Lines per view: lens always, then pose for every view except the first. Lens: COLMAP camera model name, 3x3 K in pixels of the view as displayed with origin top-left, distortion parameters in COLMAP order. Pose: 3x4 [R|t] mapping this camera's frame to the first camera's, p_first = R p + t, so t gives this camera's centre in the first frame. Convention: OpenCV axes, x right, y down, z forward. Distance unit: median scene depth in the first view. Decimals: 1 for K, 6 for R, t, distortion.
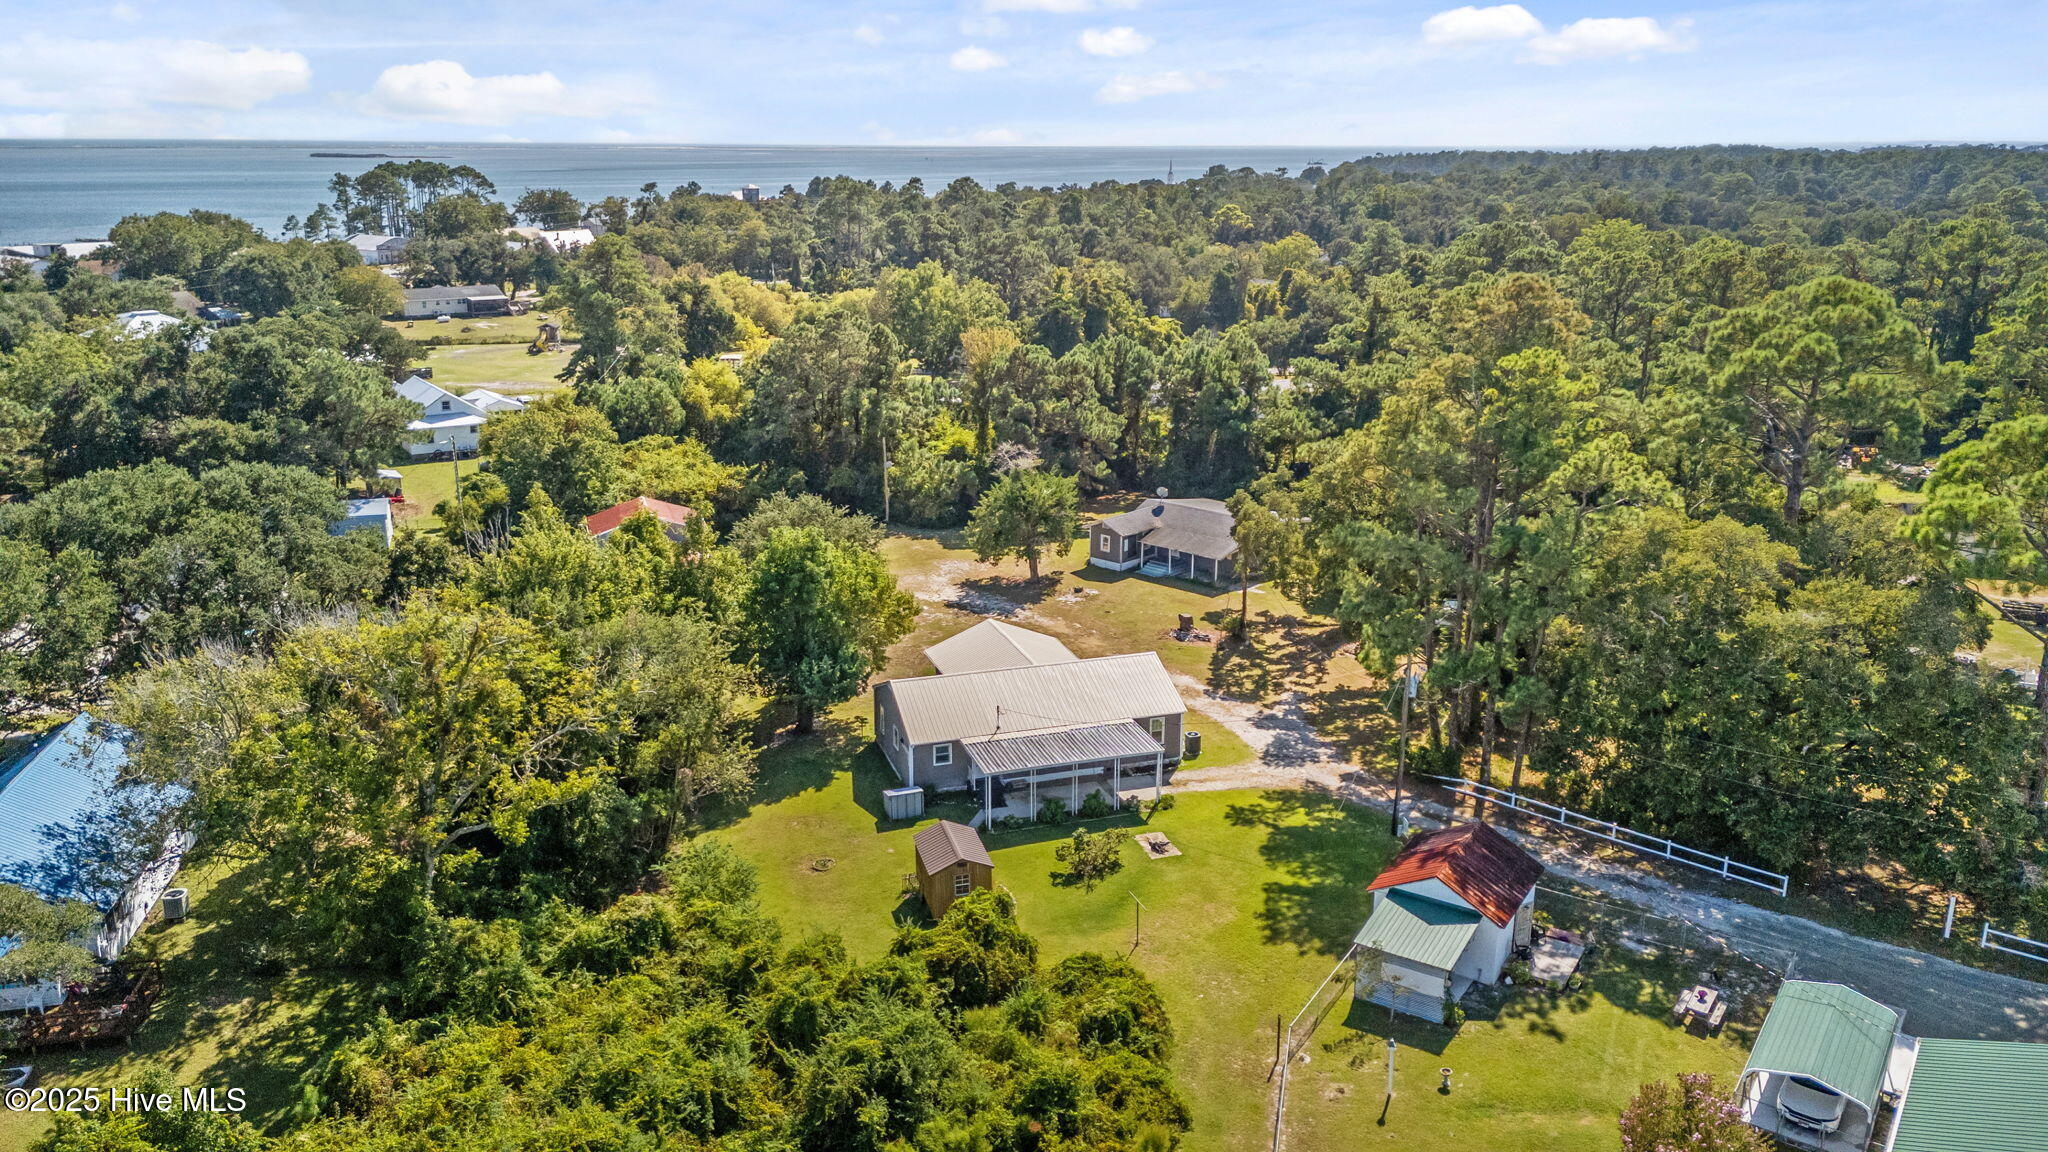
lens RADIAL K [[1548.9, 0, 1019.6], [0, 1548.9, 573.8], [0, 0, 1]] dist [0.076564, -0.064483]
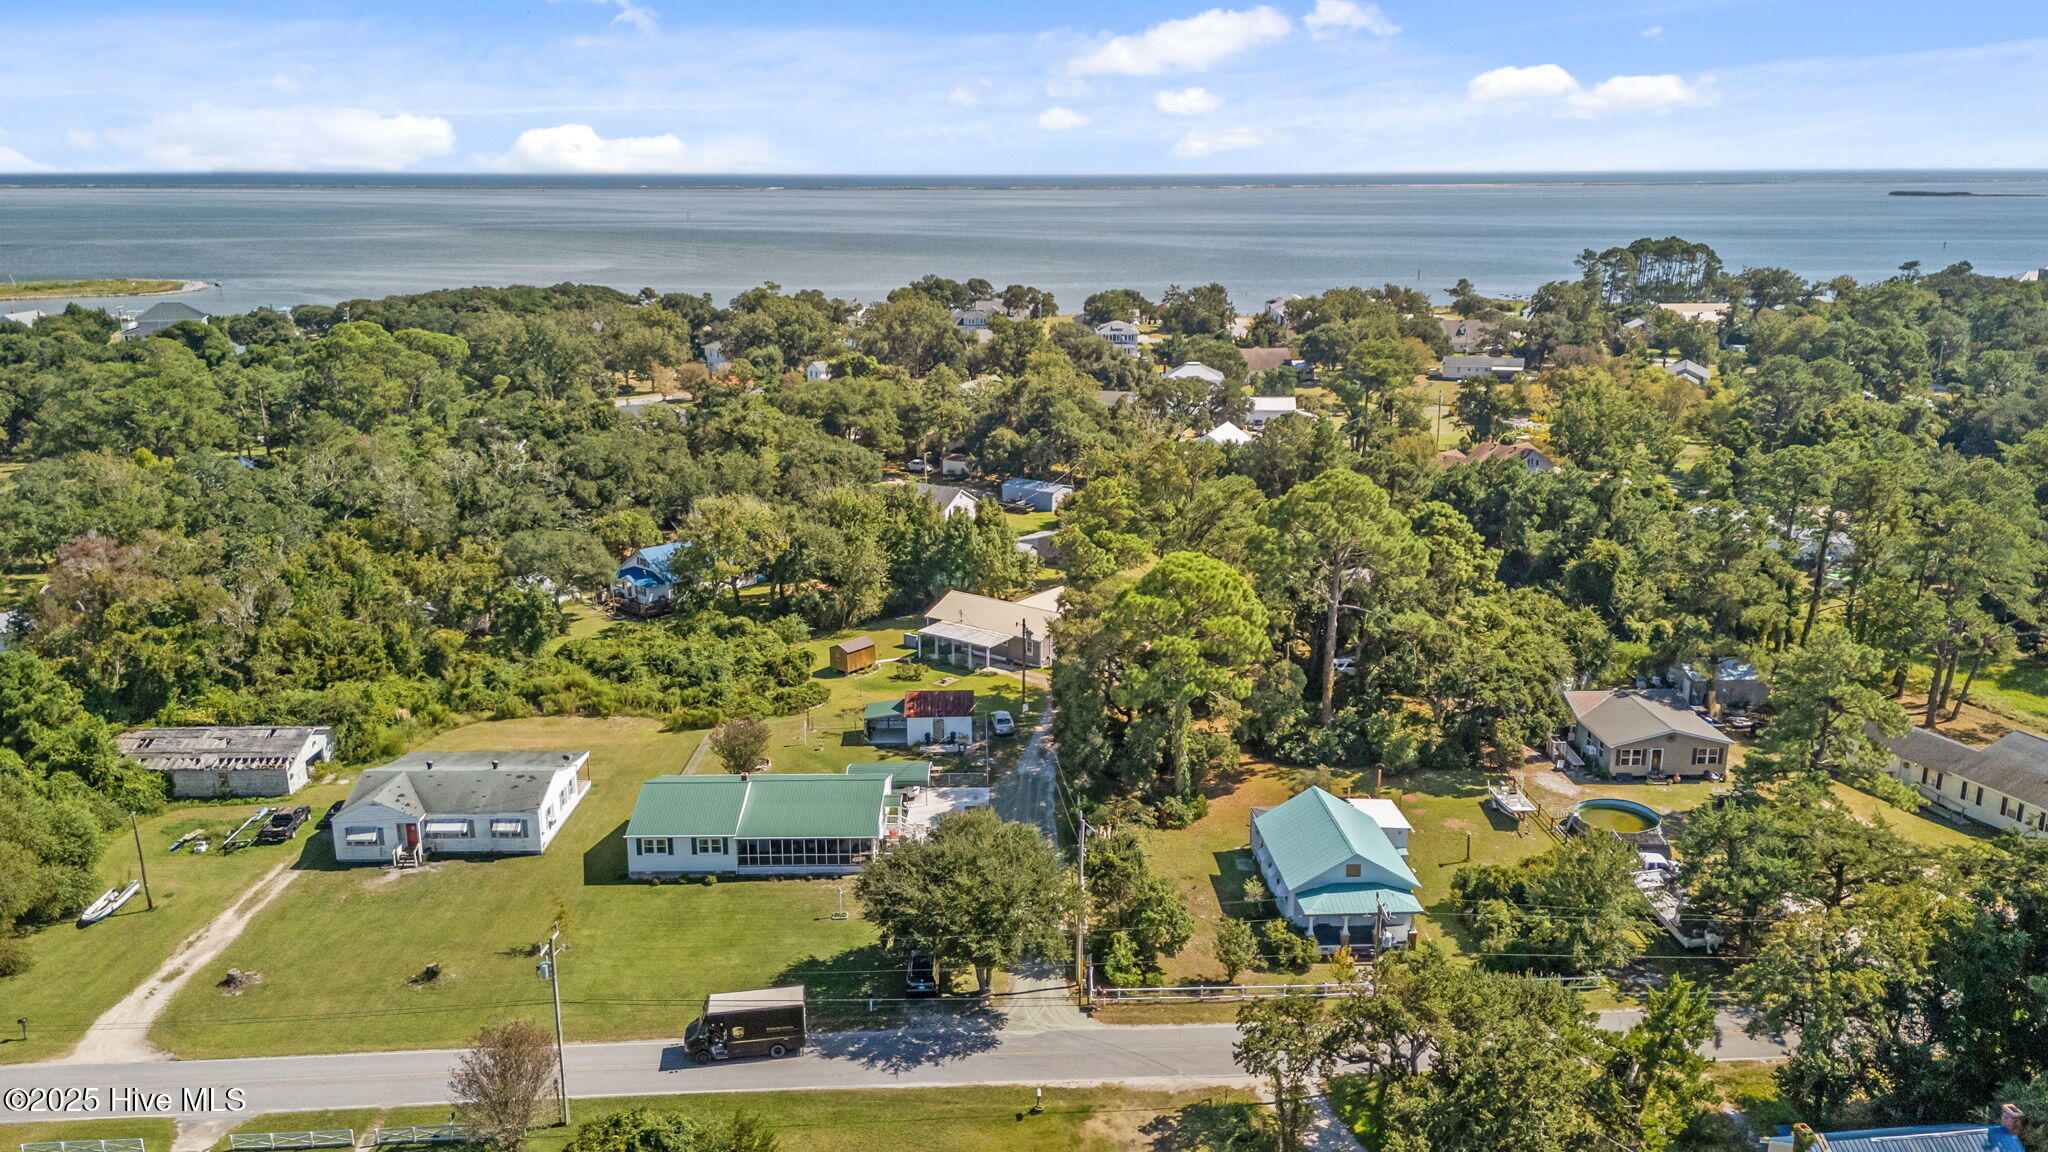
lens RADIAL K [[1589.0, 0, 1021.6], [0, 1589.0, 577.9], [0, 0, 1]] dist [0.140199, -0.210425]
pose [[0.562773, 0.208449, -0.799897, 1.796234], [-0.219844, 0.970574, 0.098253, -0.191144], [0.796840, 0.120559, 0.592040, -0.206968]]
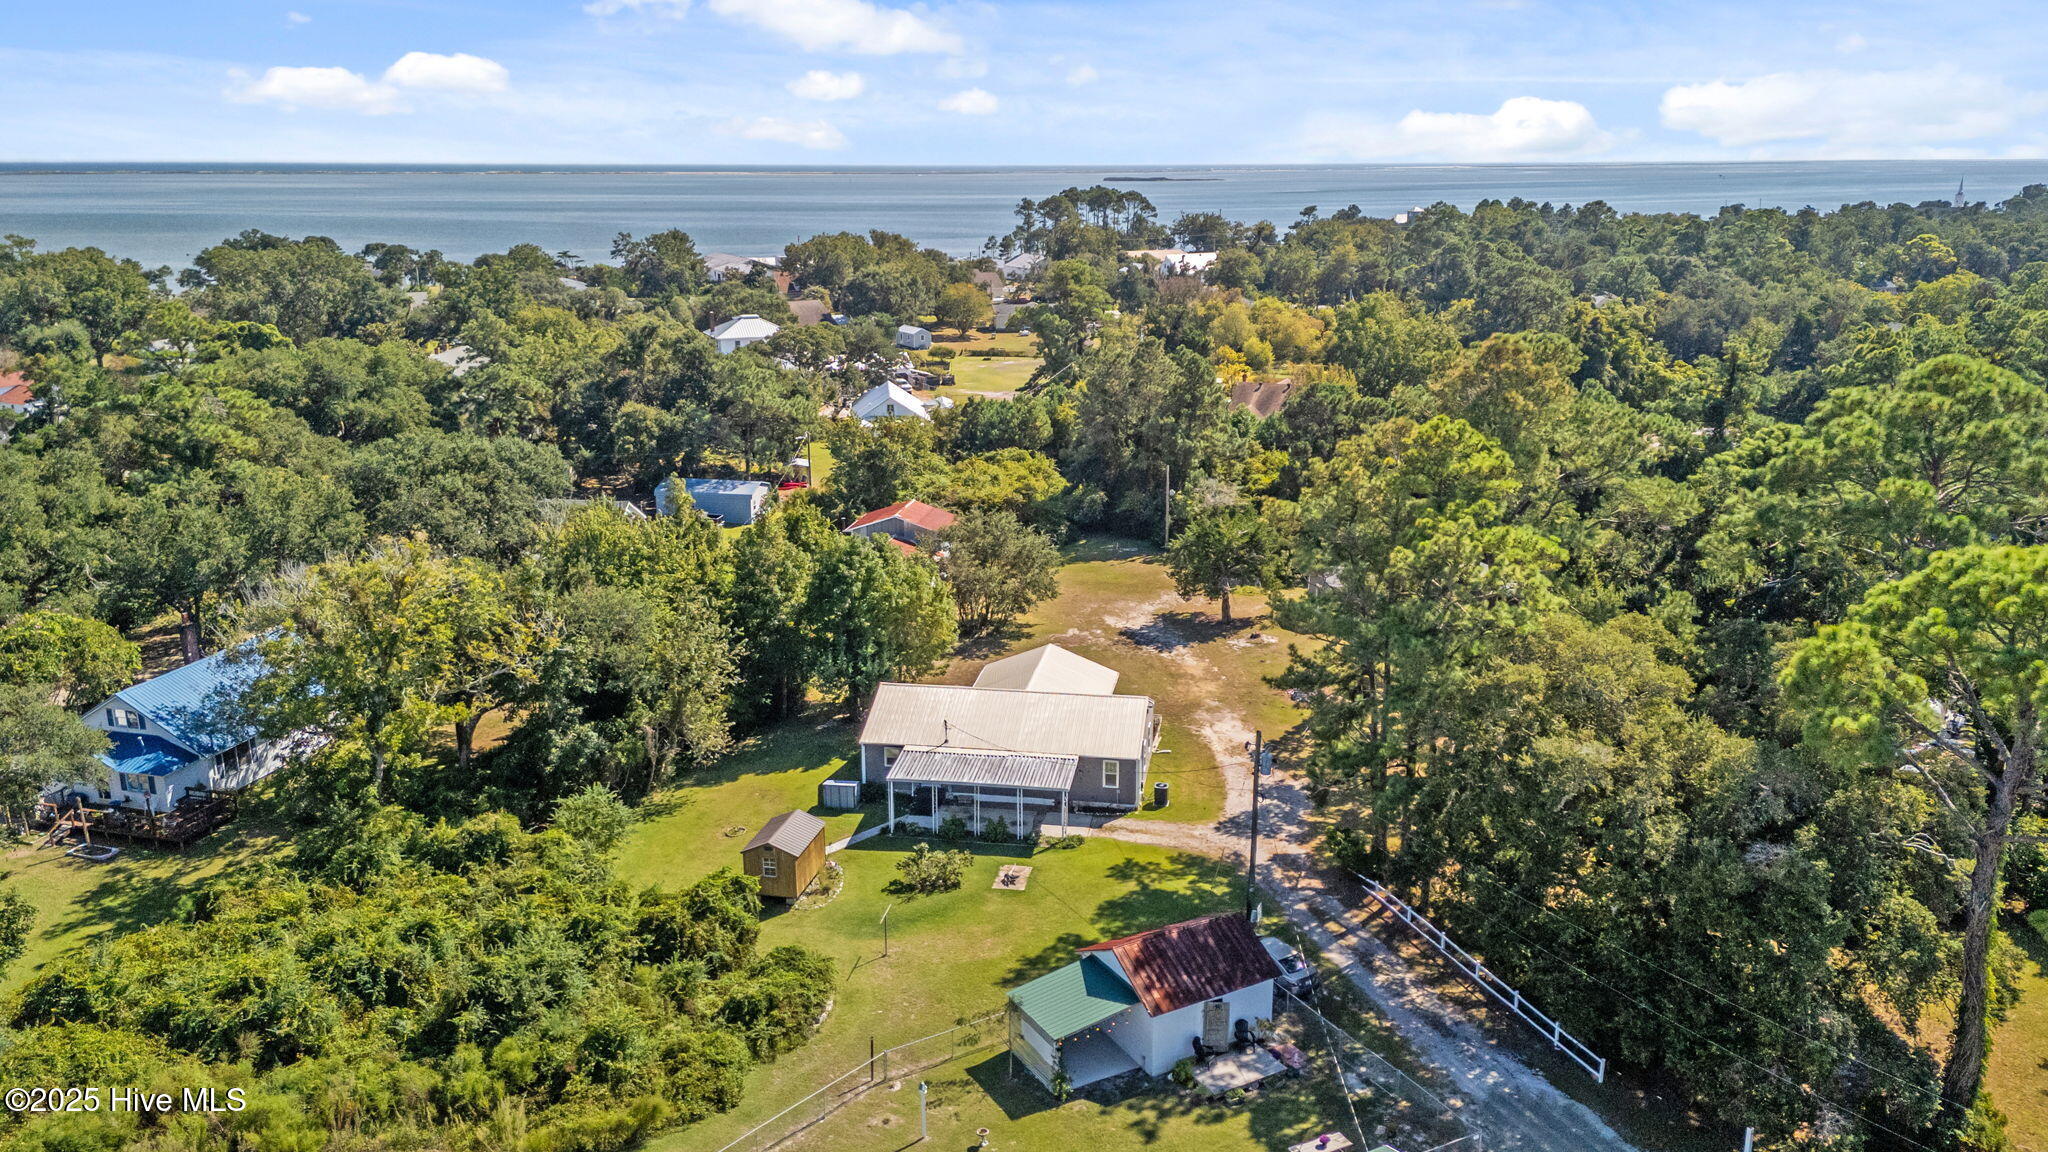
lens RADIAL K [[1565.2, 0, 1011.6], [0, 1565.2, 585.6], [0, 0, 1]] dist [0.082565, -0.073382]
pose [[0.879340, 0.120955, -0.460577, 0.520180], [-0.124296, 0.991974, 0.023200, -0.036539], [0.459686, 0.036847, 0.887317, 0.082547]]
